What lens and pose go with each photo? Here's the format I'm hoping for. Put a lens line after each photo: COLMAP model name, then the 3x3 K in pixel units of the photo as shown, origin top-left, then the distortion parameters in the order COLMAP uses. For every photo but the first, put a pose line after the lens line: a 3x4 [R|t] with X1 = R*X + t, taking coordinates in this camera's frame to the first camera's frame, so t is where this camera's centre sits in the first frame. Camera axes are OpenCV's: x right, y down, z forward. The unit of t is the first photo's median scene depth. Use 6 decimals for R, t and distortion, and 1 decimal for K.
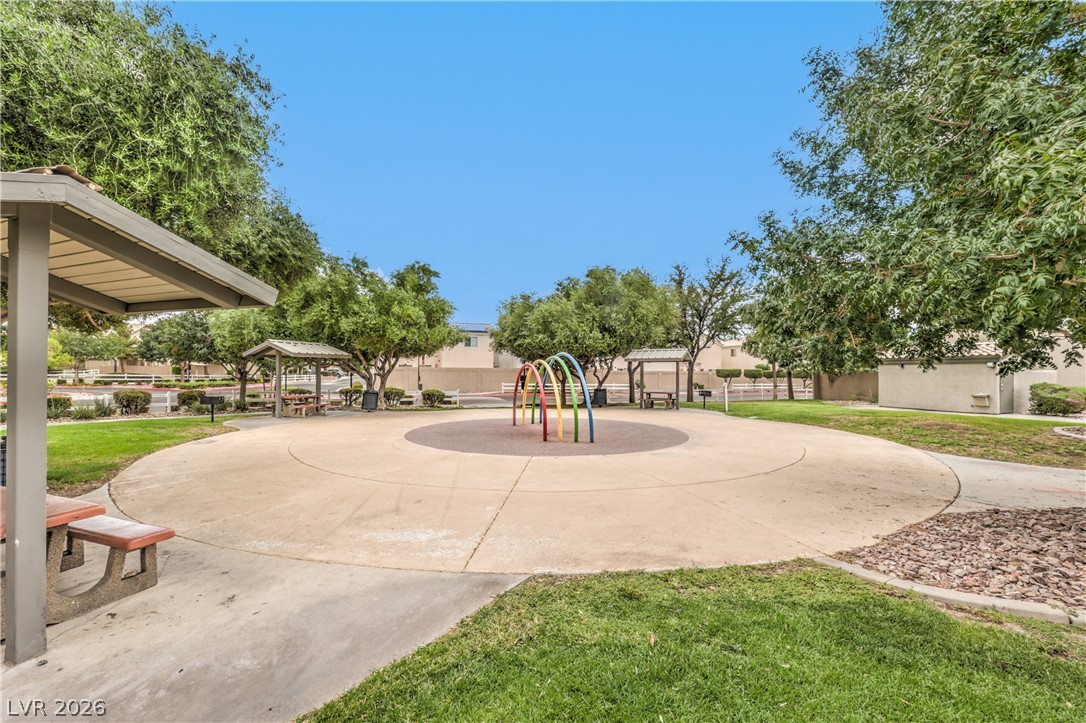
lens RADIAL K [[440.1, 0, 547.3], [0, 440.1, 360.3], [0, 0, 1]] dist [-0.001686, -0.000060]
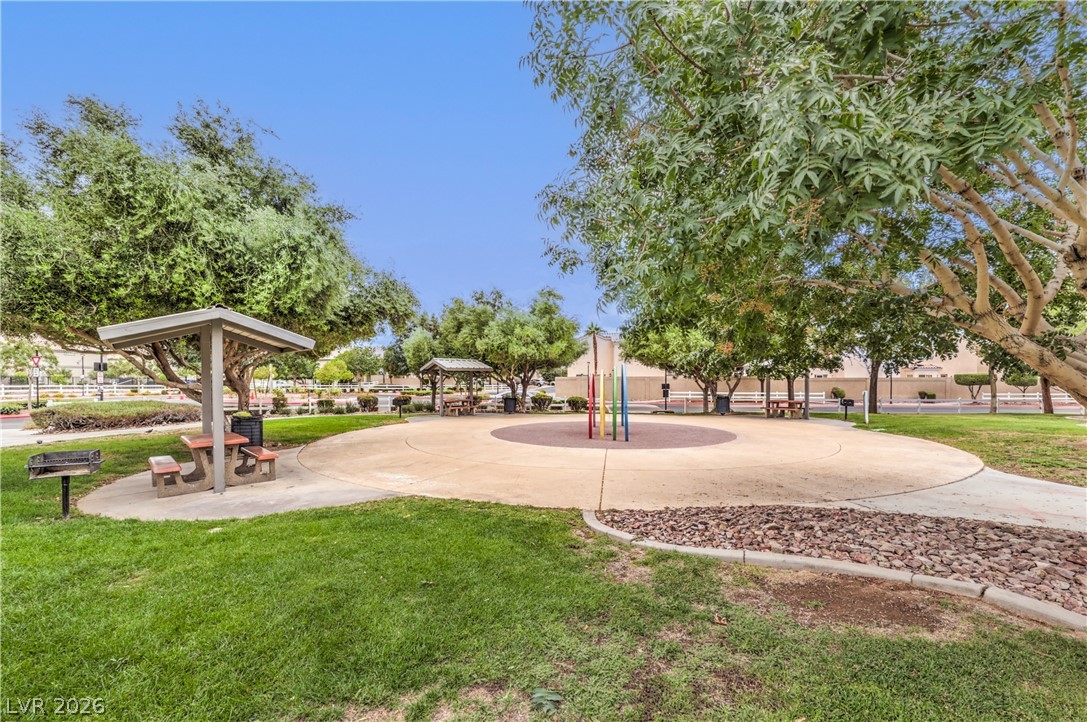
lens RADIAL K [[440.5, 0, 547.8], [0, 440.5, 359.8], [0, 0, 1]] dist [-0.001686, -0.000060]
pose [[0.905450, -0.029097, -0.423454, 0.252986], [0.020328, 0.999475, -0.025212, -0.001241], [0.423965, 0.014220, 0.905567, -0.082754]]
